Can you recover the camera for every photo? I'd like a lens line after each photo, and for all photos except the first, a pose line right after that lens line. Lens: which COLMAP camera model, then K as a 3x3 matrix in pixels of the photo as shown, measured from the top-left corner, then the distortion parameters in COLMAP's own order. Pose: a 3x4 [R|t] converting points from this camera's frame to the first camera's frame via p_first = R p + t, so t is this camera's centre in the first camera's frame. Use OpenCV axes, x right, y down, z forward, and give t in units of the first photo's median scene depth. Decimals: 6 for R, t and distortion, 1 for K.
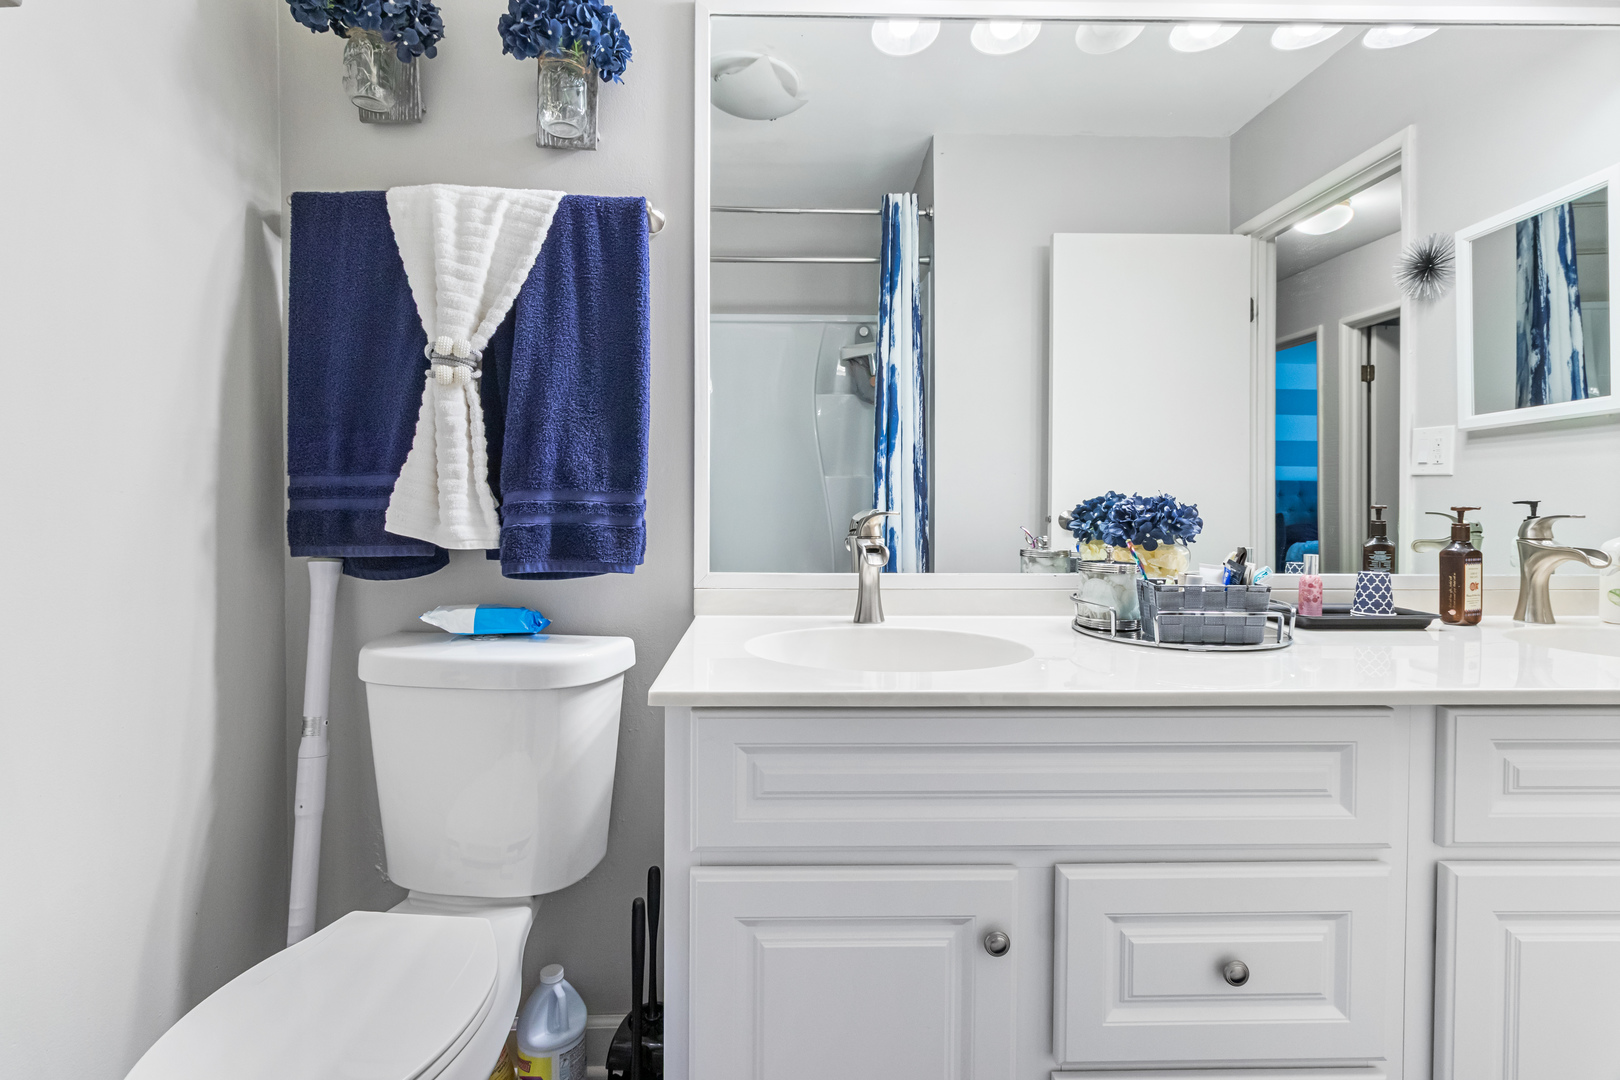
lens RADIAL K [[783.4, 0, 825.7], [0, 783.4, 490.2], [0, 0, 1]] dist [-0.002882, -0.000273]
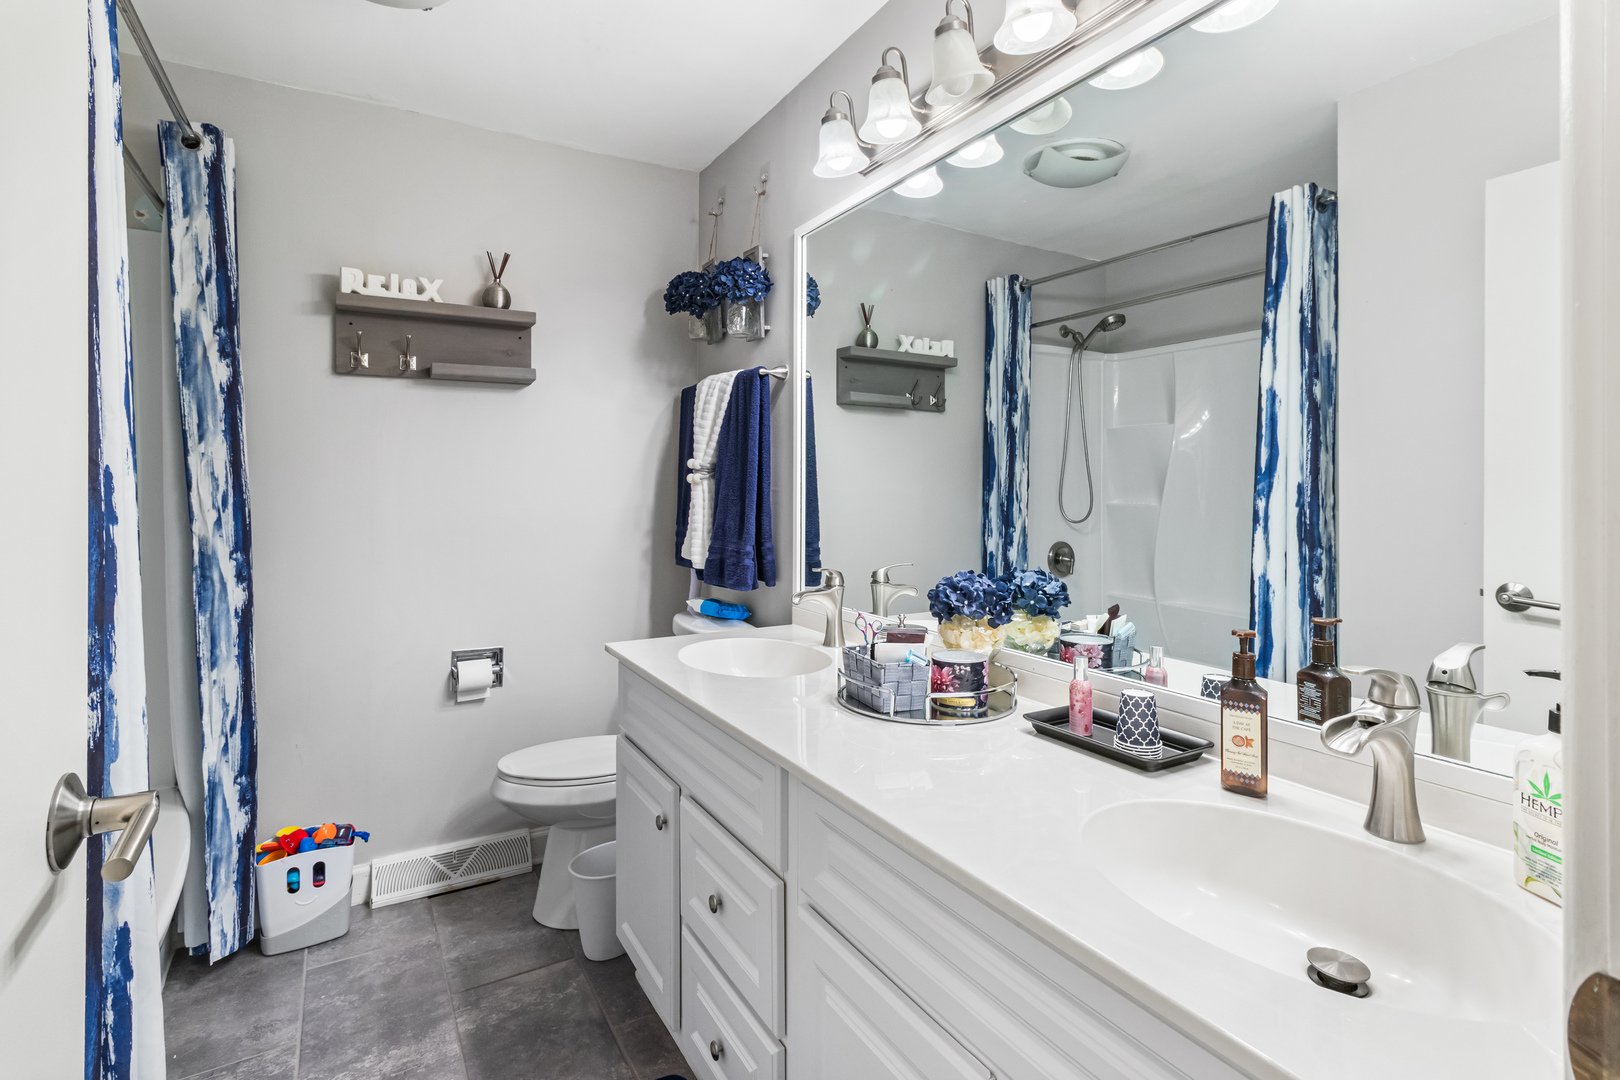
lens RADIAL K [[783.4, 0, 827.6], [0, 783.4, 496.5], [0, 0, 1]] dist [-0.002882, -0.000273]
pose [[0.489211, 0.012087, -0.872082, 0.600903], [0.001431, 0.999891, 0.014661, -0.057298], [0.872164, -0.008421, 0.489141, 0.144559]]
